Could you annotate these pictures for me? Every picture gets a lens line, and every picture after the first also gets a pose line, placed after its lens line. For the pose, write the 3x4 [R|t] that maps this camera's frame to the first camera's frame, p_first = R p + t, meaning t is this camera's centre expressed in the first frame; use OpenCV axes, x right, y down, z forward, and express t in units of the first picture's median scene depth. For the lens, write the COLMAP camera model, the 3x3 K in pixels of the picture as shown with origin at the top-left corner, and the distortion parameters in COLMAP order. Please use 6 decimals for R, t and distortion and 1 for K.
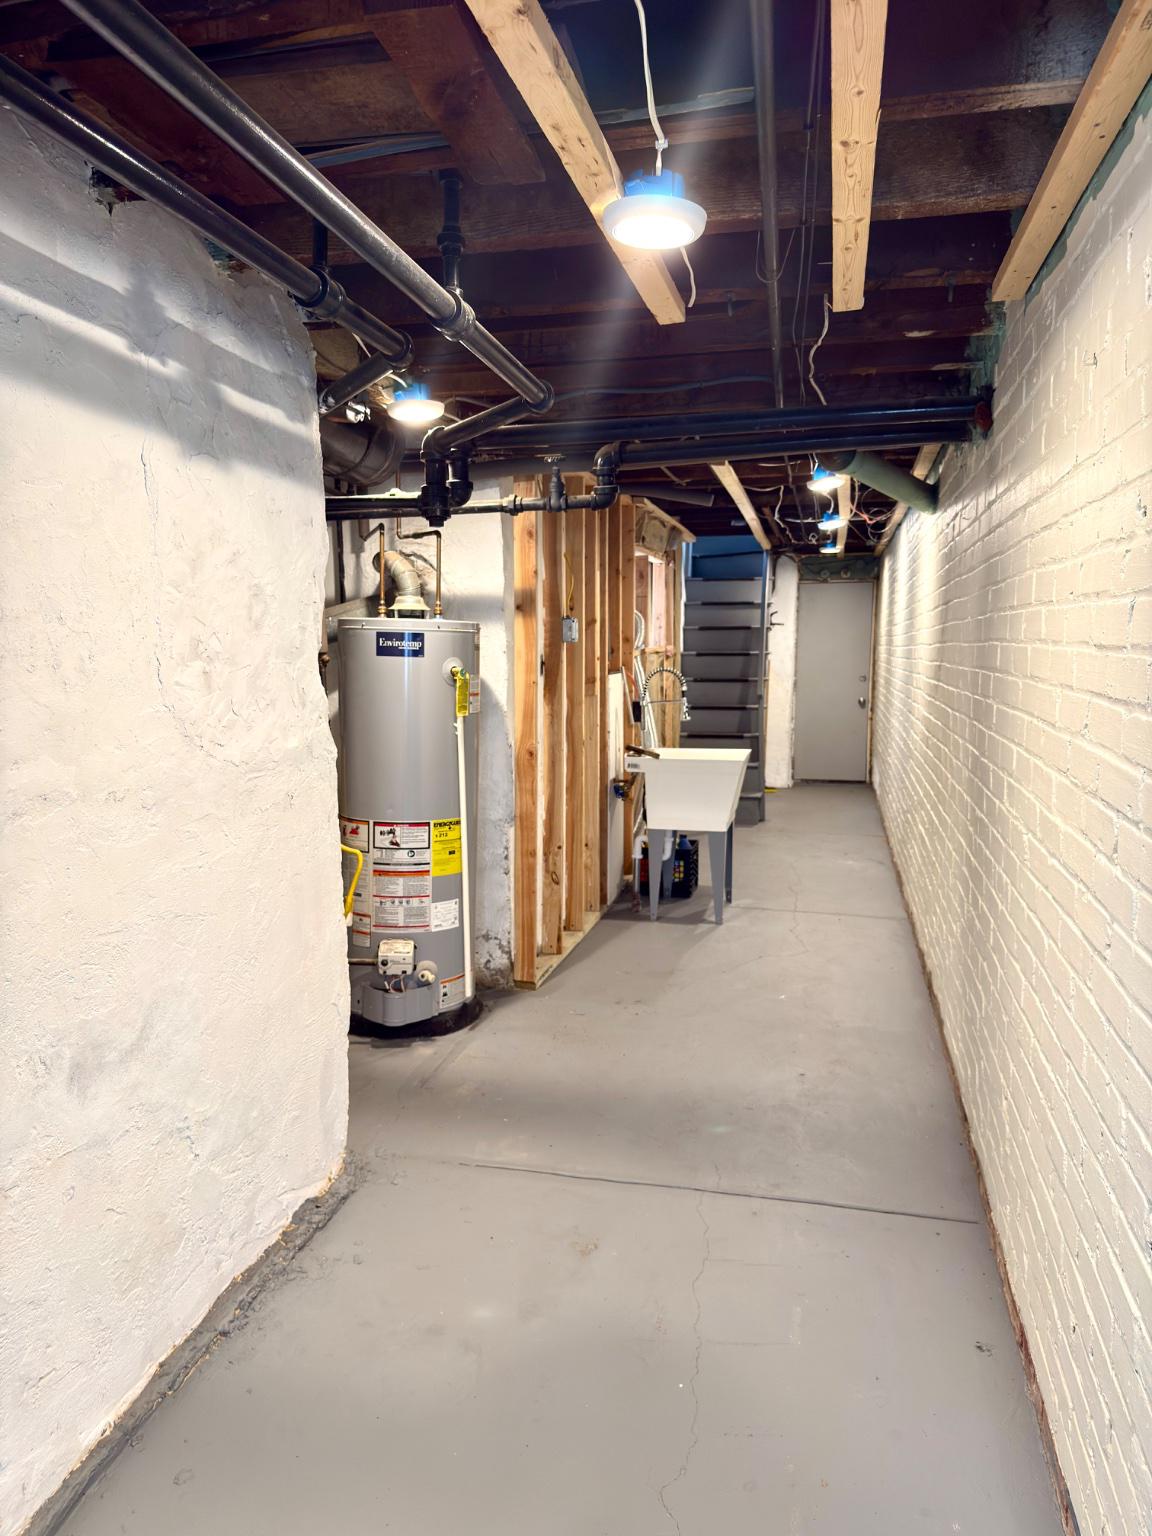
lens RADIAL K [[1081.1, 0, 569.9], [0, 1081.1, 774.8], [0, 0, 1]] dist [0.012949, -0.009553]
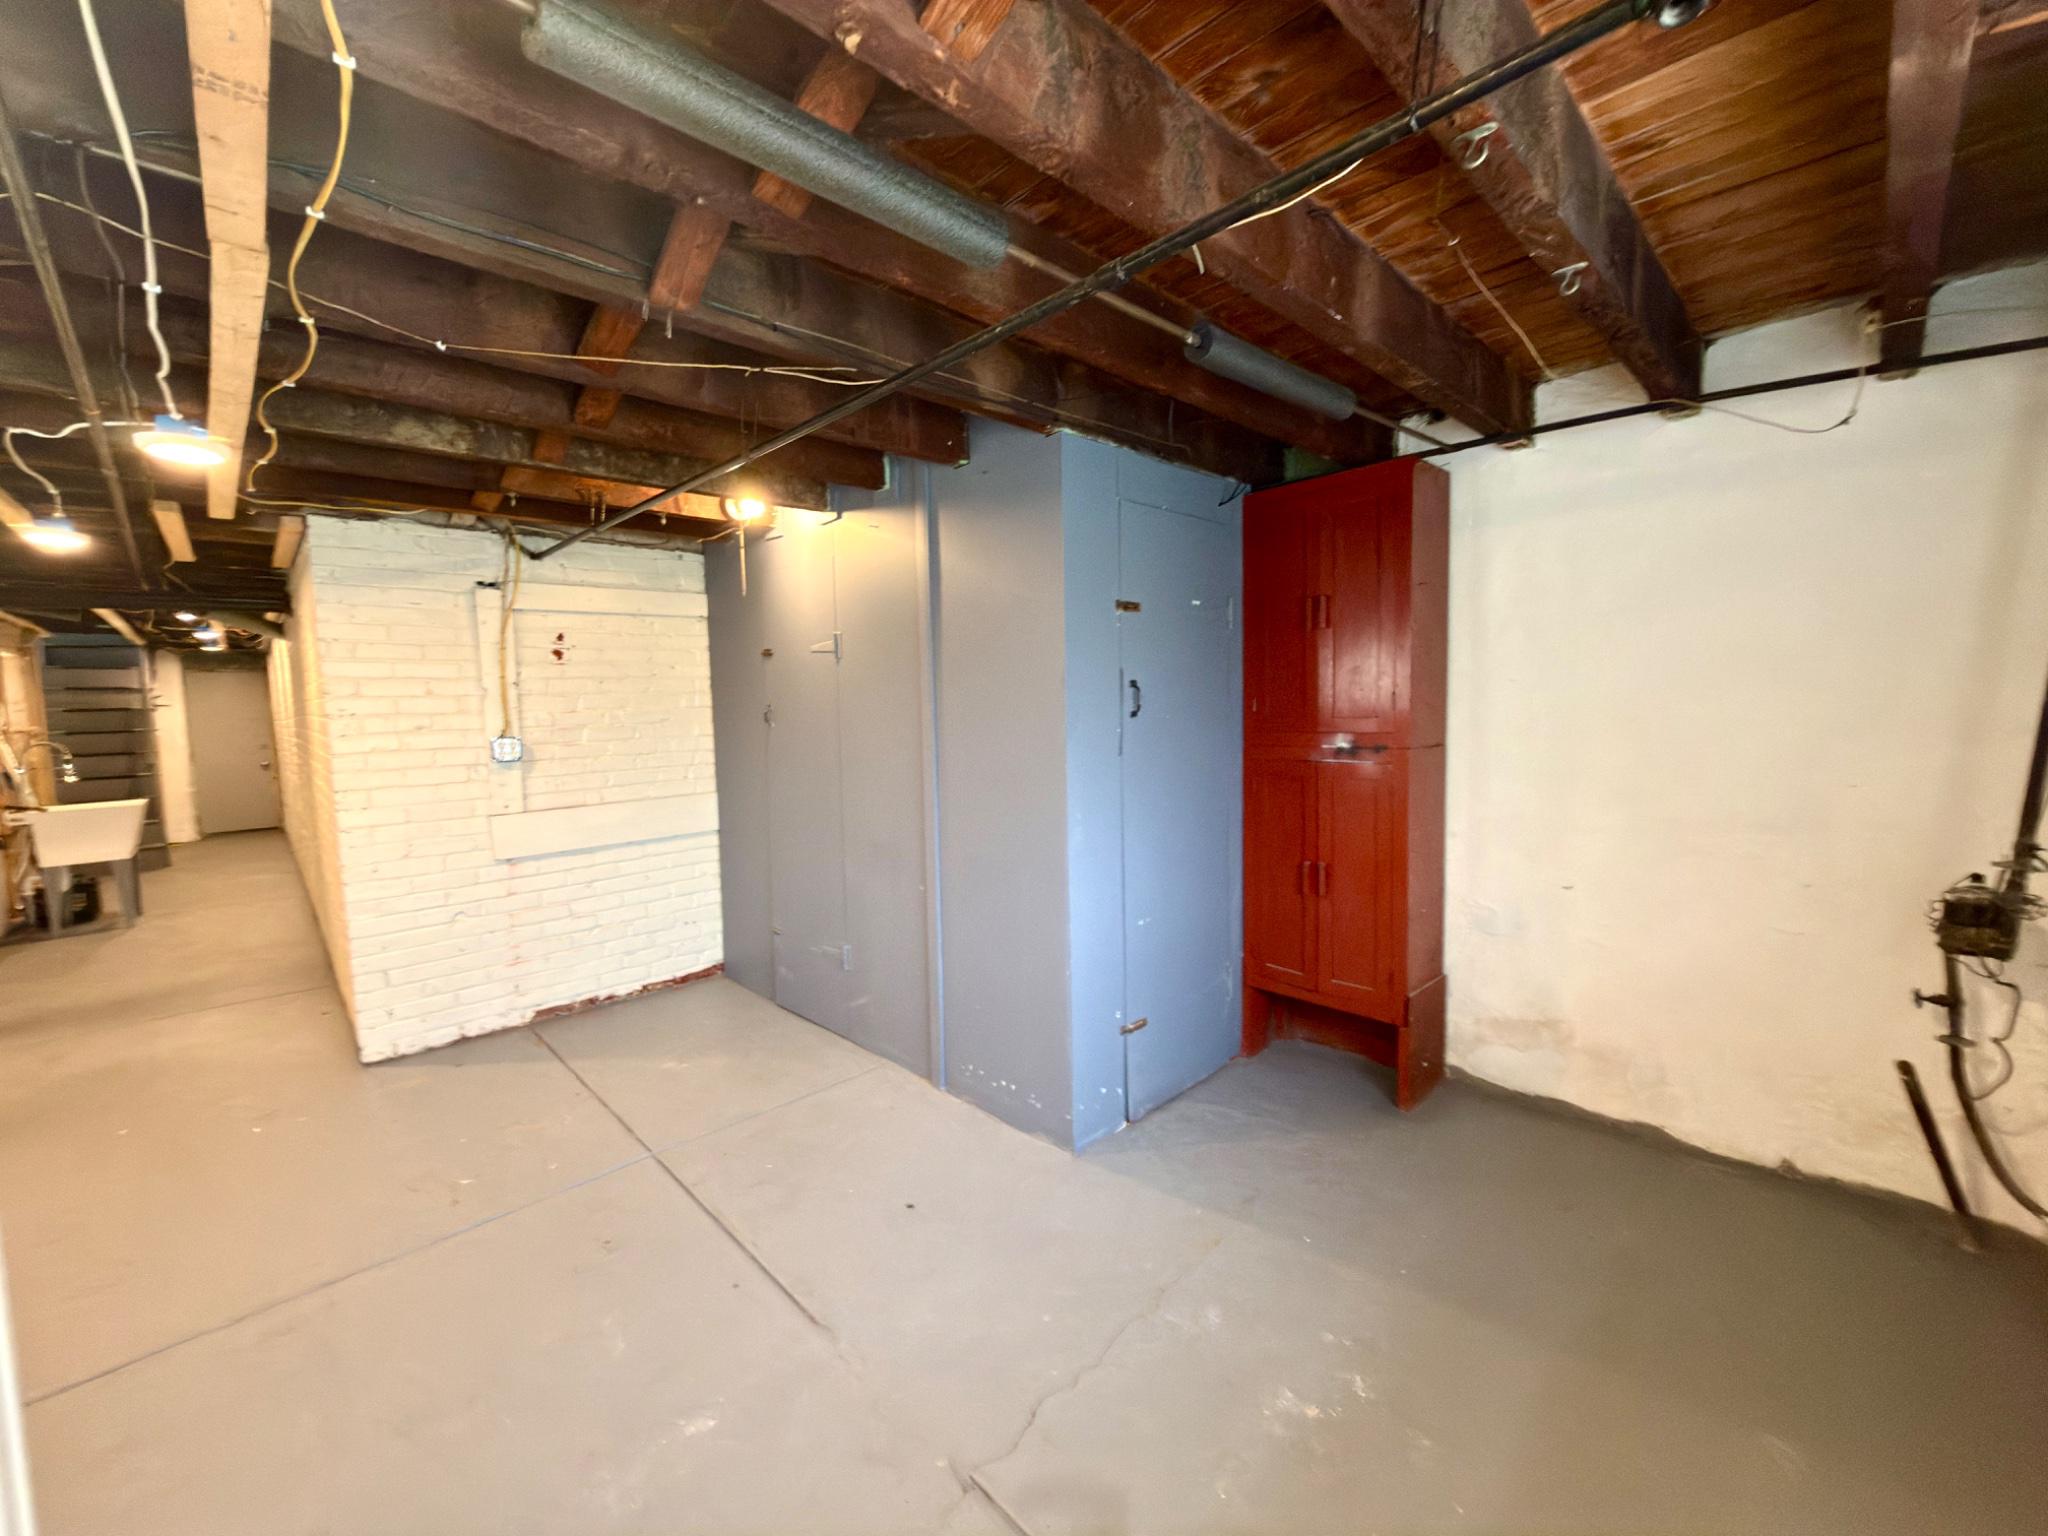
lens RADIAL K [[814.8, 0, 1021.5], [0, 814.8, 768.2], [0, 0, 1]] dist [-0.000979, 0.000175]
pose [[0.542781, -0.083574, 0.835706, -0.117588], [0.127063, 0.991755, 0.016654, 0.081131], [-0.830207, 0.097148, 0.548924, -0.640369]]
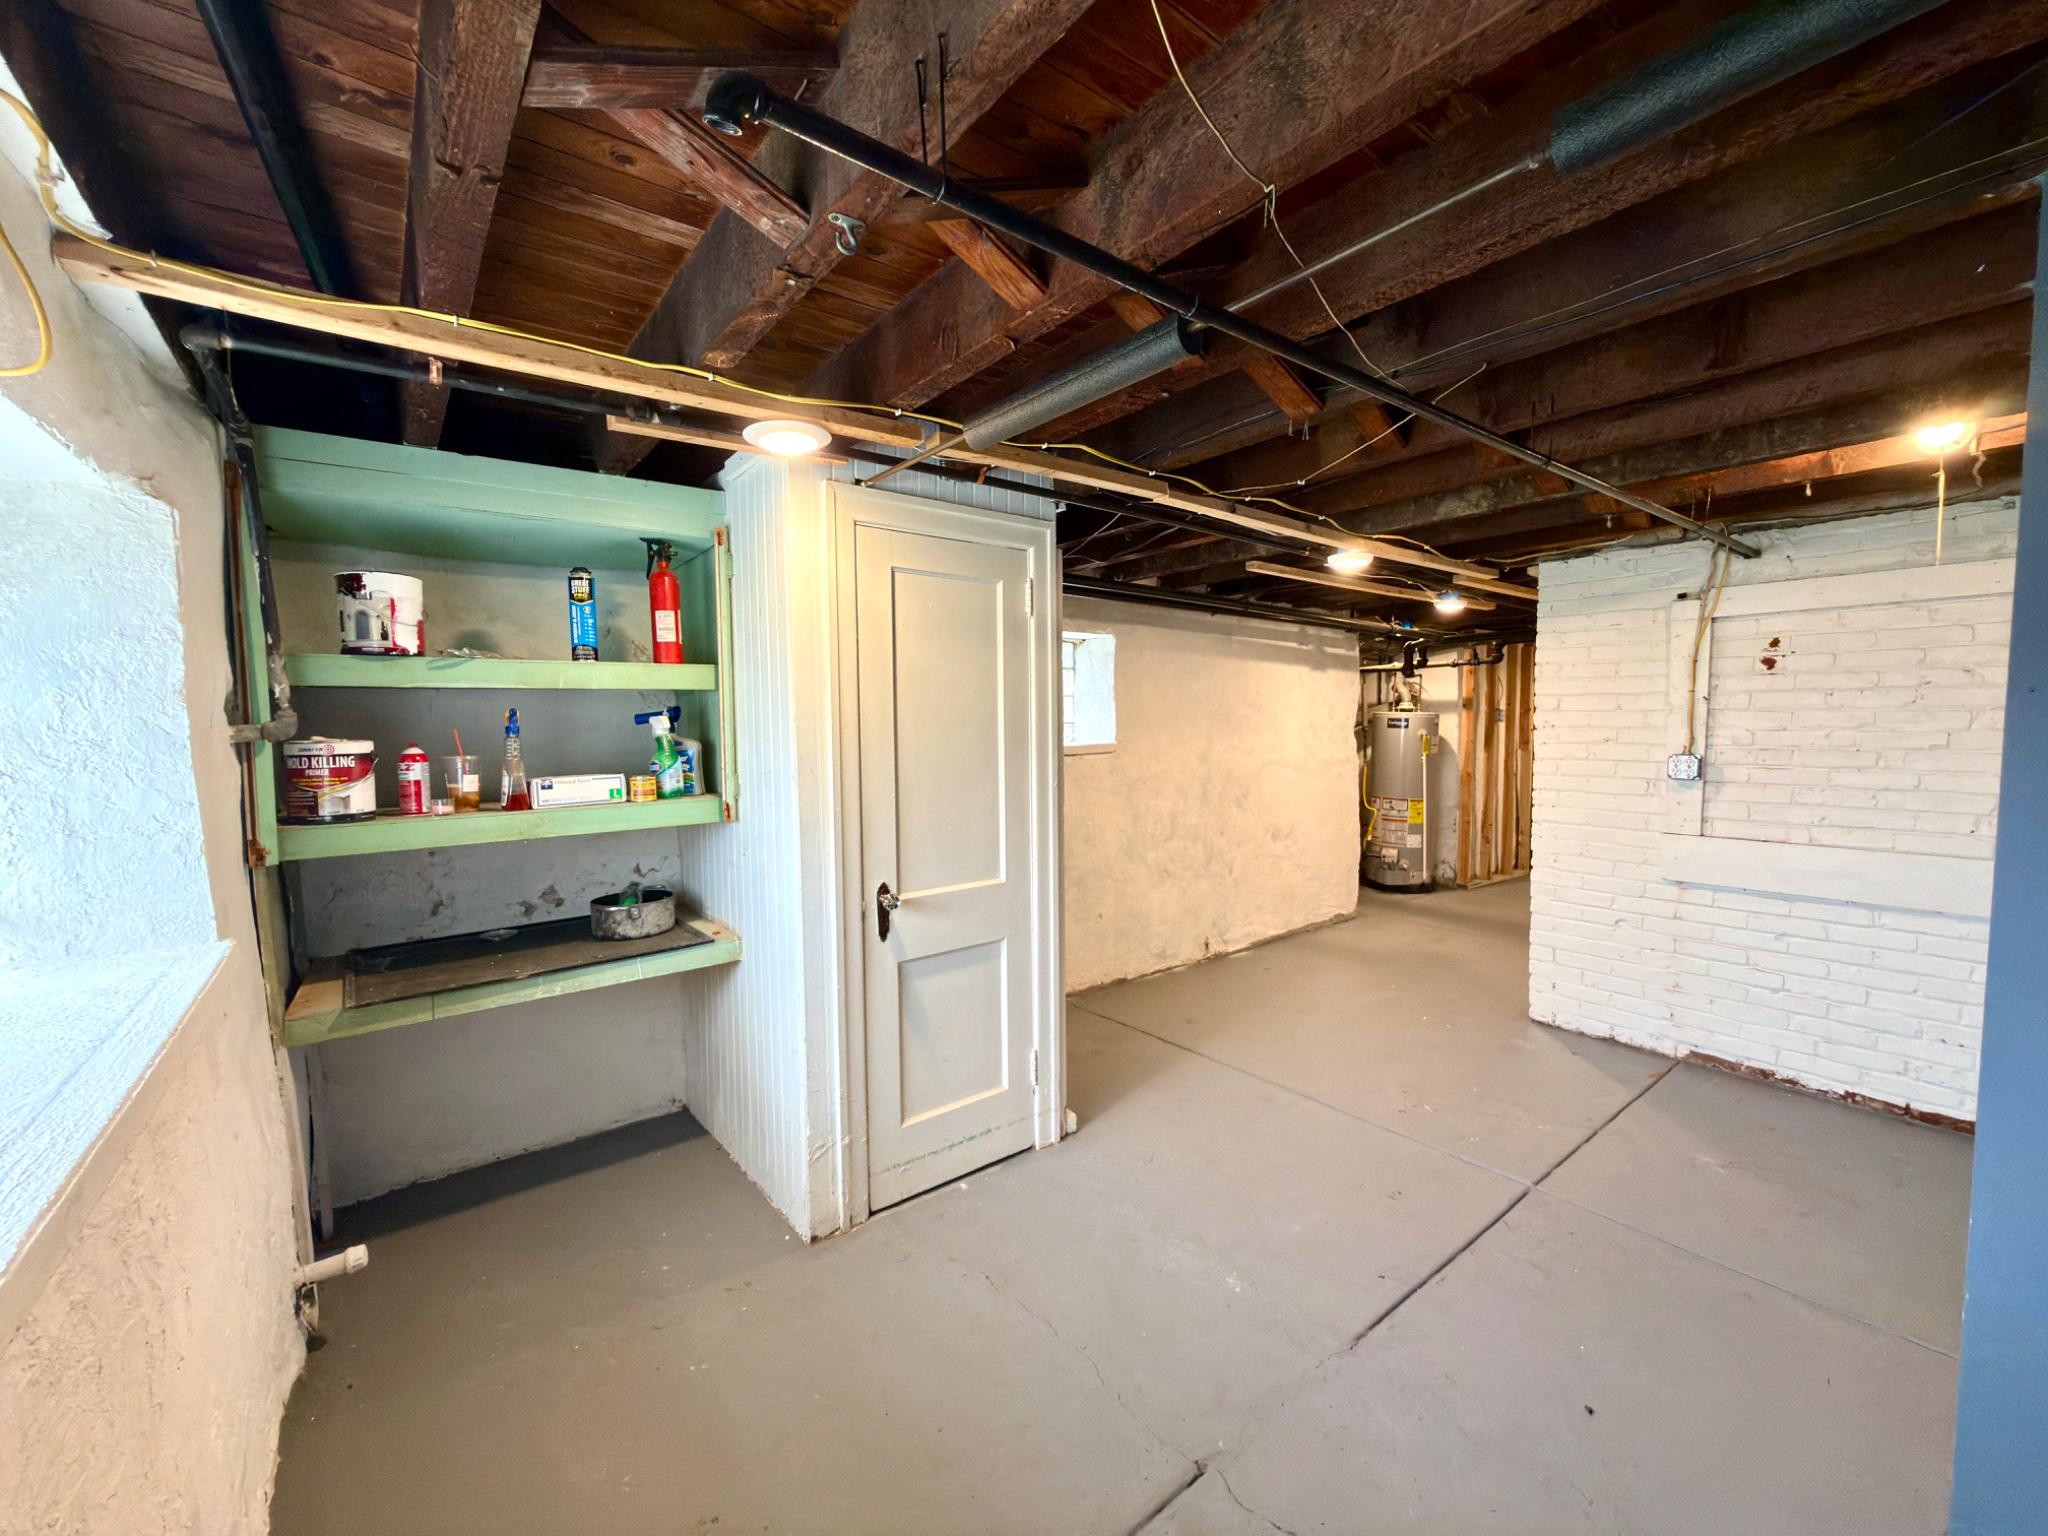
lens RADIAL K [[814.8, 0, 1028.2], [0, 814.8, 766.1], [0, 0, 1]] dist [-0.000979, 0.000175]
pose [[0.783782, 0.034771, -0.620062, 0.269242], [-0.074106, 0.996534, -0.037790, 0.085460], [0.616599, 0.075569, 0.783642, -0.760384]]
